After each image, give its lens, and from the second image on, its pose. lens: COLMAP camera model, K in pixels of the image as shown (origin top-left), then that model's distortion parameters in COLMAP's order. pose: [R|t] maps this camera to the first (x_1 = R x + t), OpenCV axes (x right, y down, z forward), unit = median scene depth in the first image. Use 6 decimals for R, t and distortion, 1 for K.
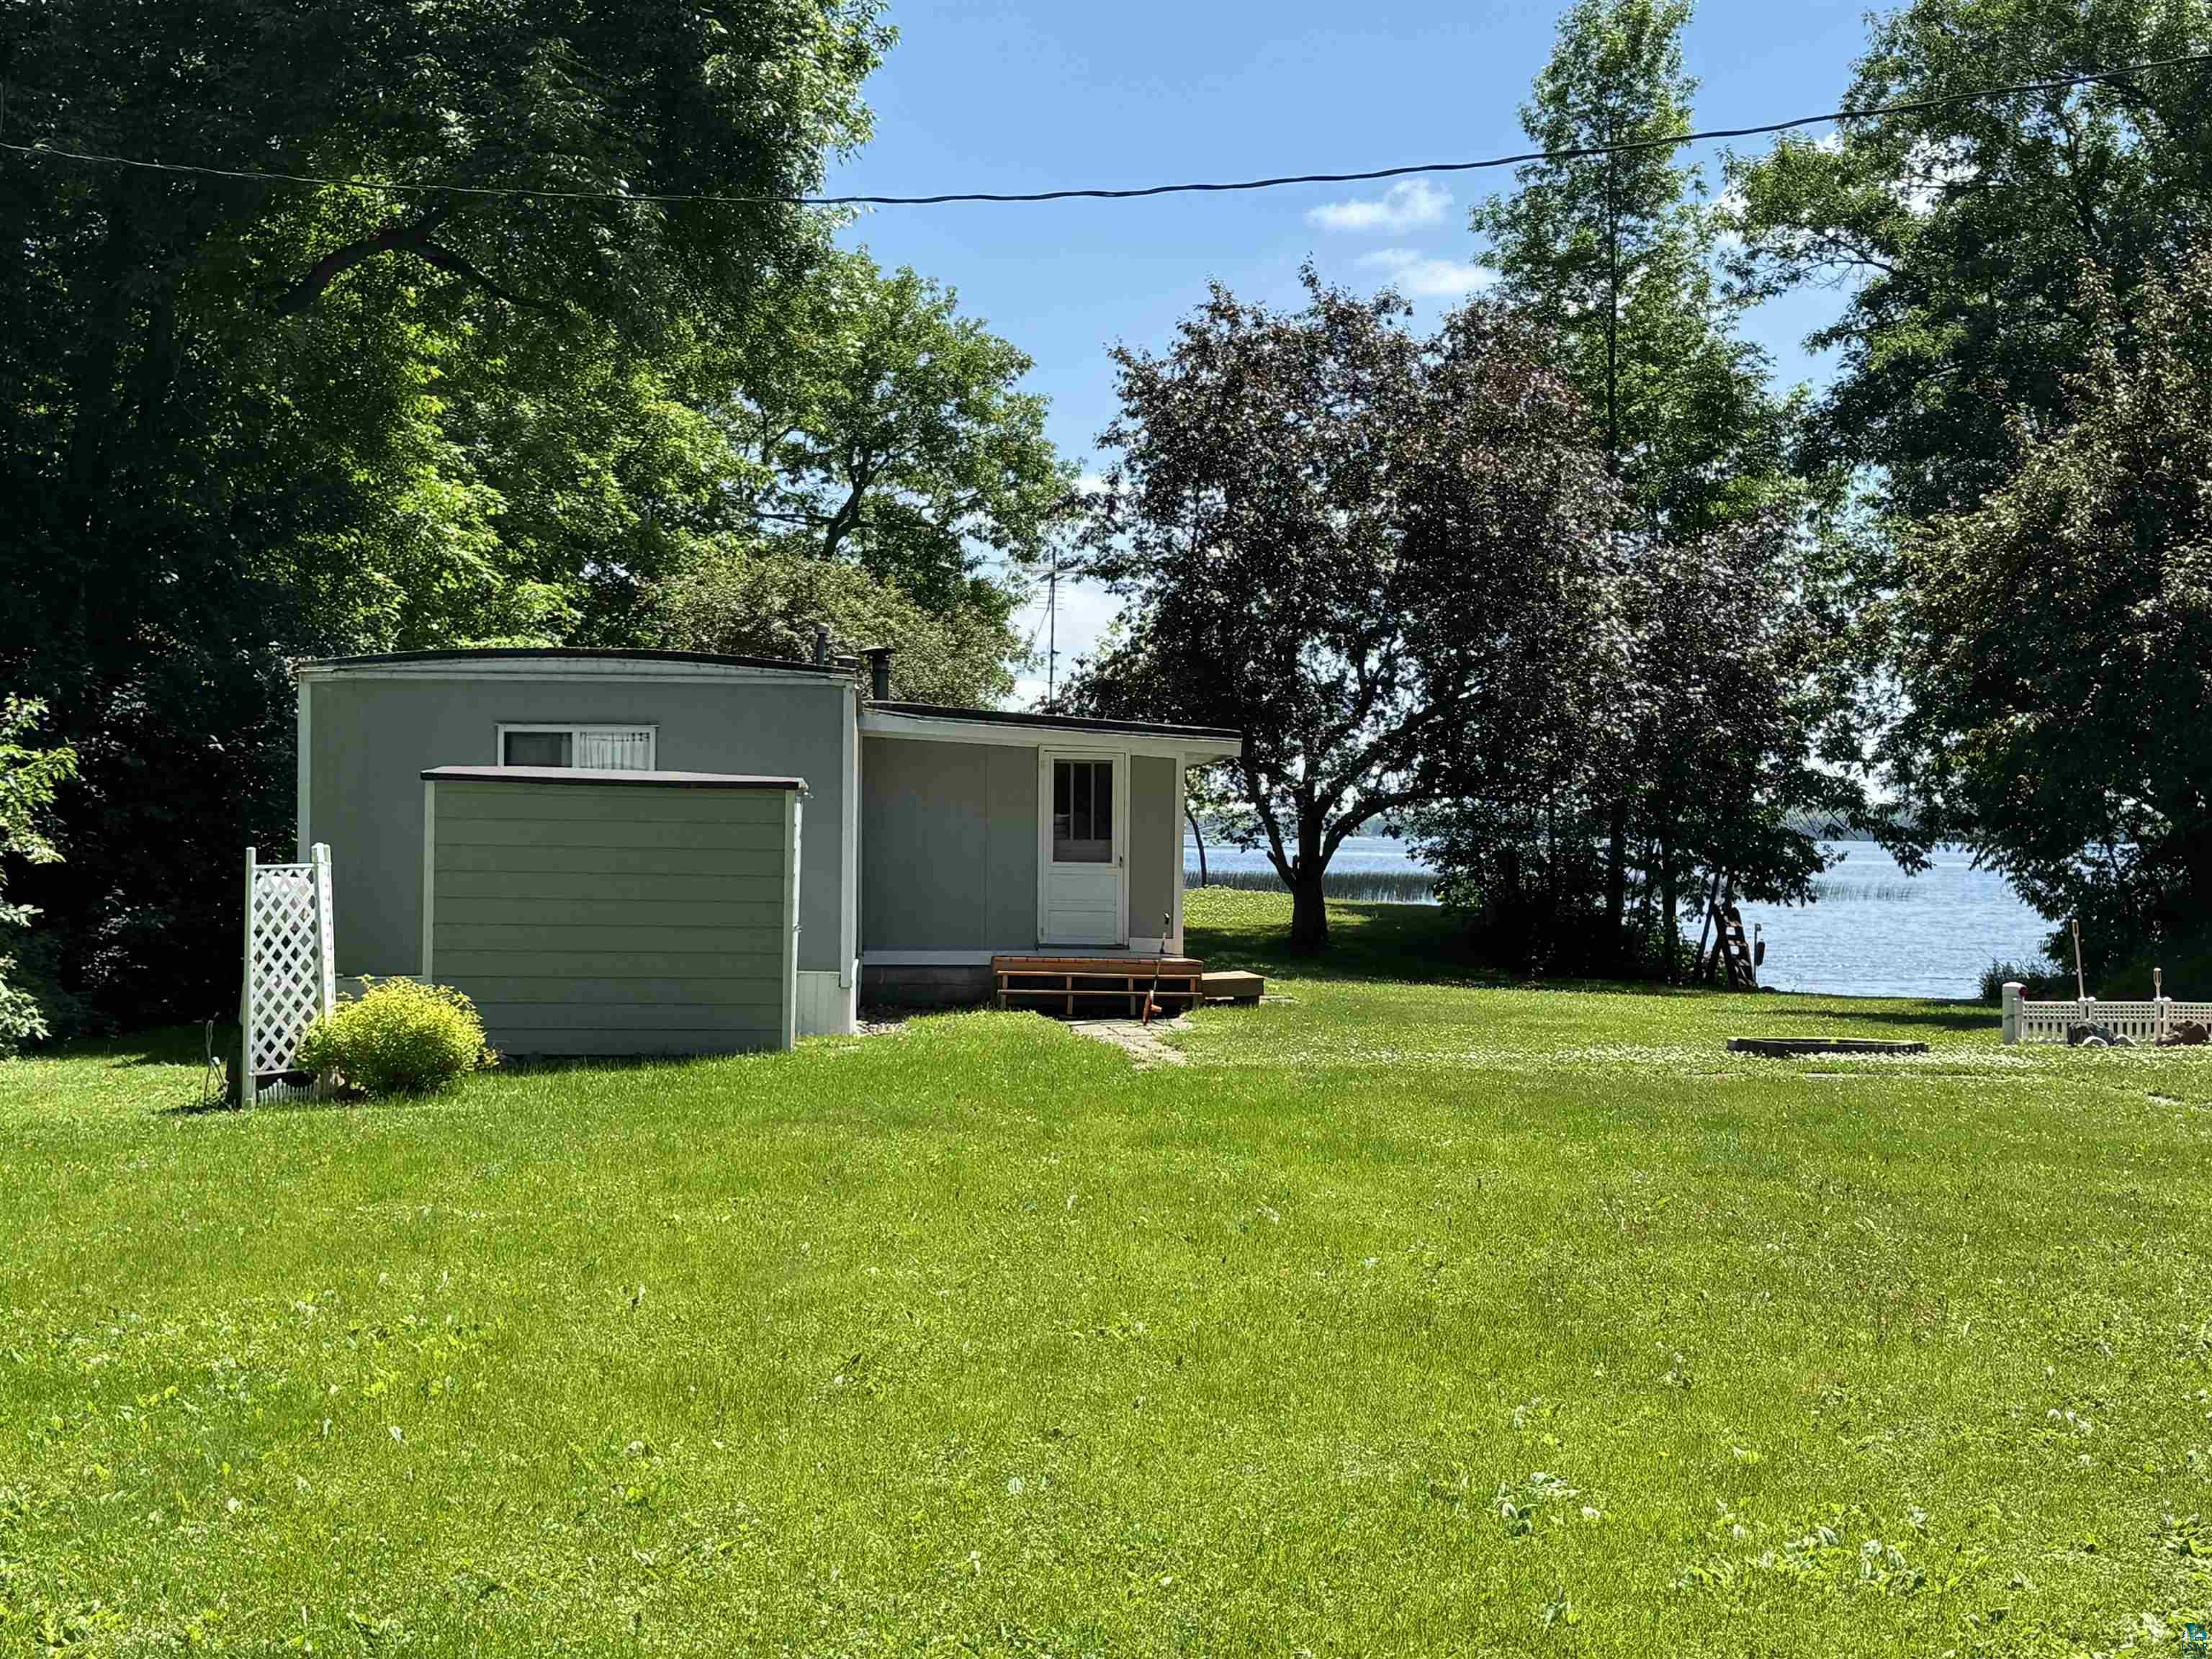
lens RADIAL K [[3091.1, 0, 1106.0], [0, 3091.1, 829.5], [0, 0, 1]] dist [0.201337, 0.013990]
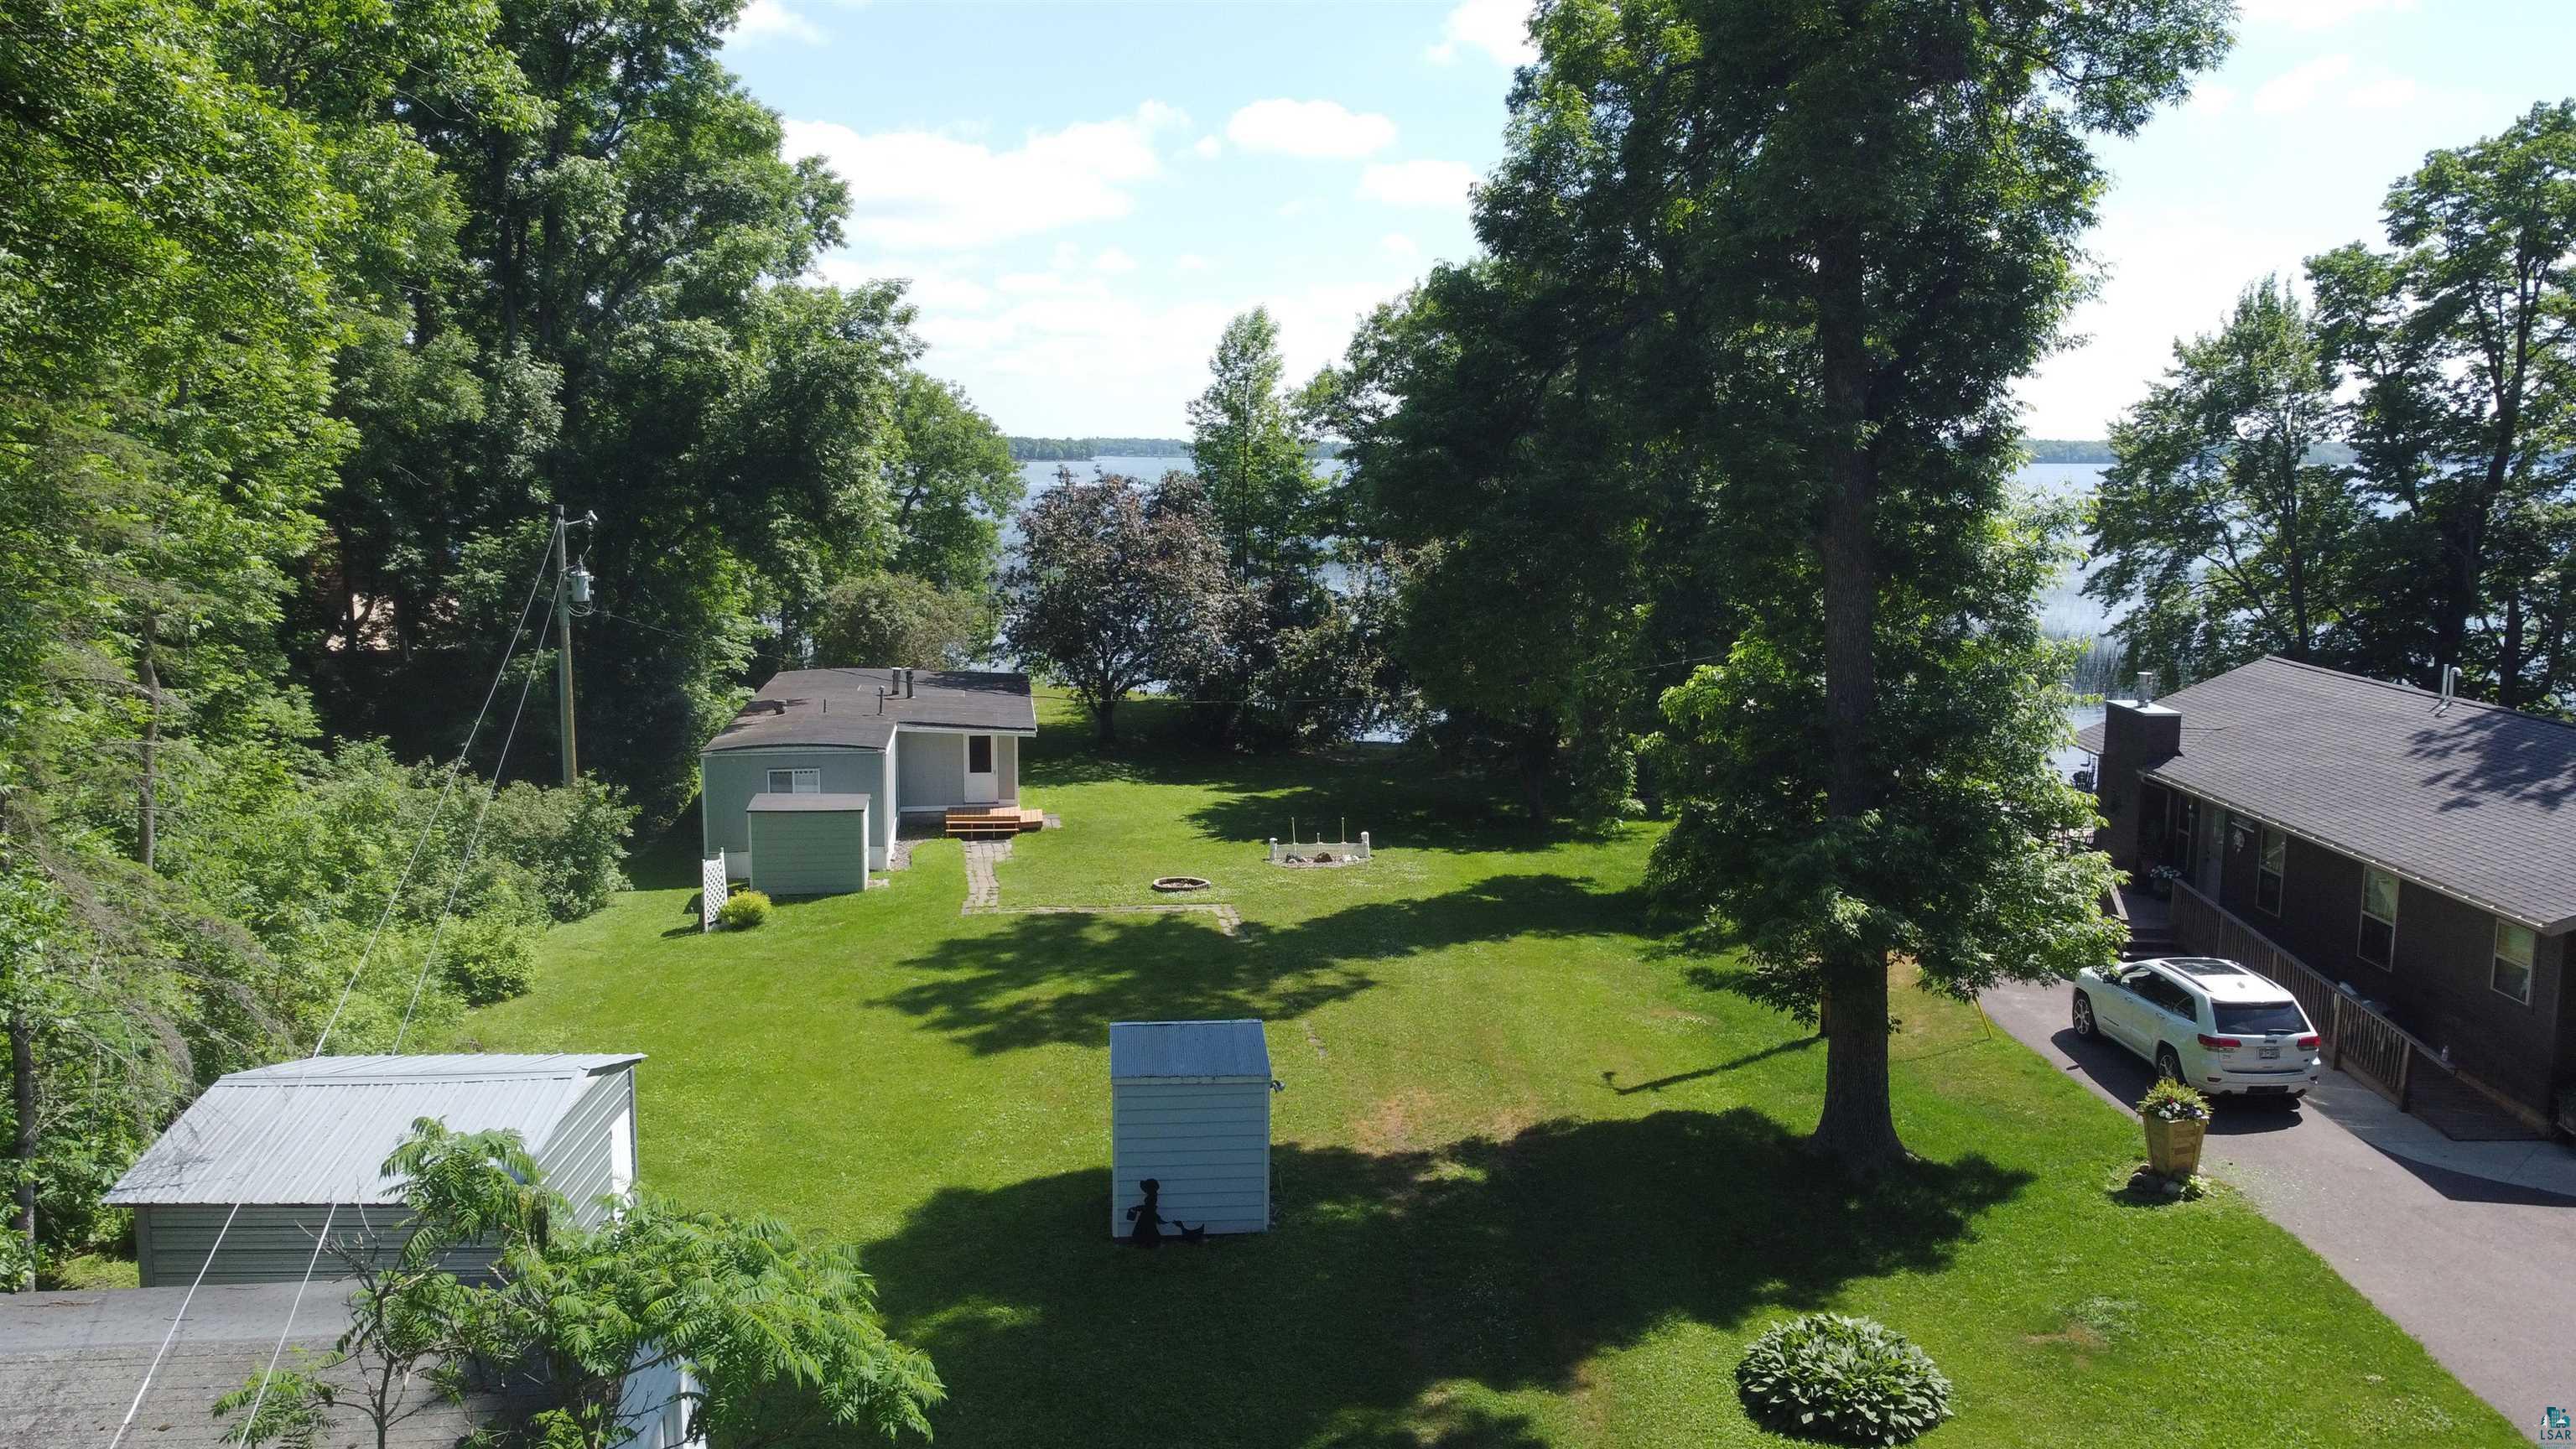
lens RADIAL K [[1707.9, 0, 1288.0], [0, 1707.9, 724.5], [0, 0, 1]] dist [0.002199, 0.000705]
pose [[0.992967, -0.014301, 0.117527, 0.078785], [0.002101, 0.994650, 0.103281, -0.172458], [-0.118375, -0.102308, 0.987684, -0.485216]]
